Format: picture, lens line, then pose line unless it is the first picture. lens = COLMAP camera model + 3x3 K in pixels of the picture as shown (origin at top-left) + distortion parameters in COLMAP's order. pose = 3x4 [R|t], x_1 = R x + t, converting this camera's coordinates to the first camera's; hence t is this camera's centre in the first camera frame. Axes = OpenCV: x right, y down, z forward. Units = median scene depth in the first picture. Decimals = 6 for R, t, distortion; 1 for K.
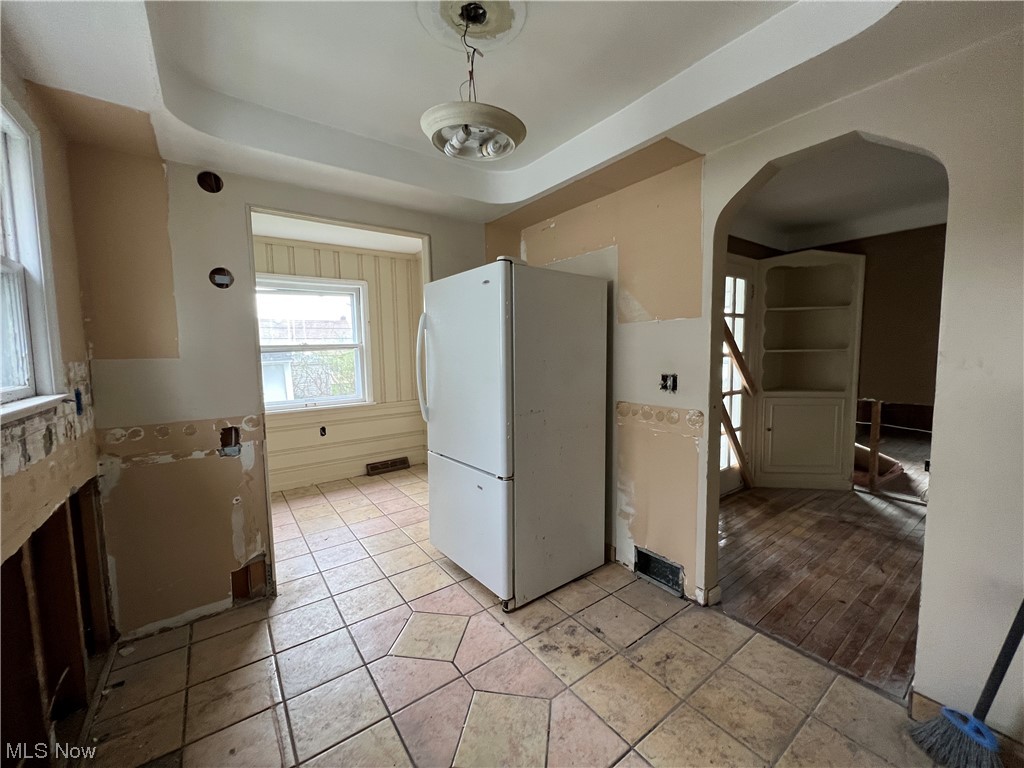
lens RADIAL K [[409.4, 0, 511.5], [0, 409.4, 384.7], [0, 0, 1]] dist [-0.001689, 0.000299]
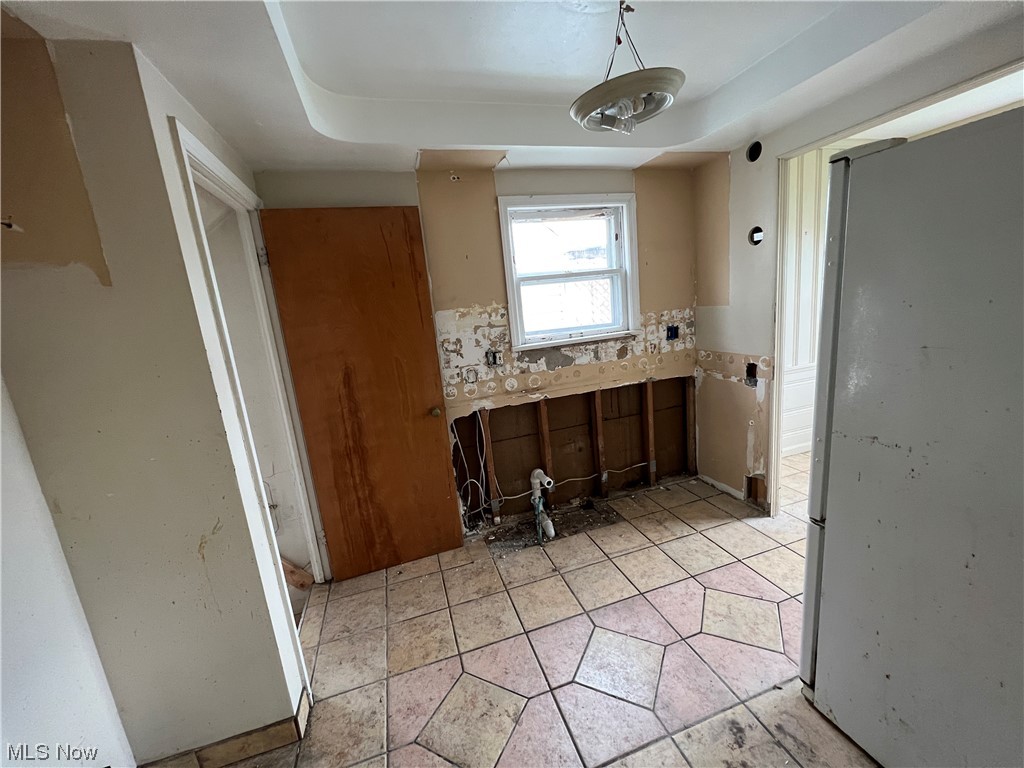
lens RADIAL K [[409.4, 0, 513.9], [0, 409.4, 383.7], [0, 0, 1]] dist [-0.001689, 0.000299]
pose [[-0.316804, 0.230649, -0.920020, 0.716341], [0.025073, 0.971680, 0.234967, -0.150668], [0.948160, 0.051371, -0.313615, 0.770699]]
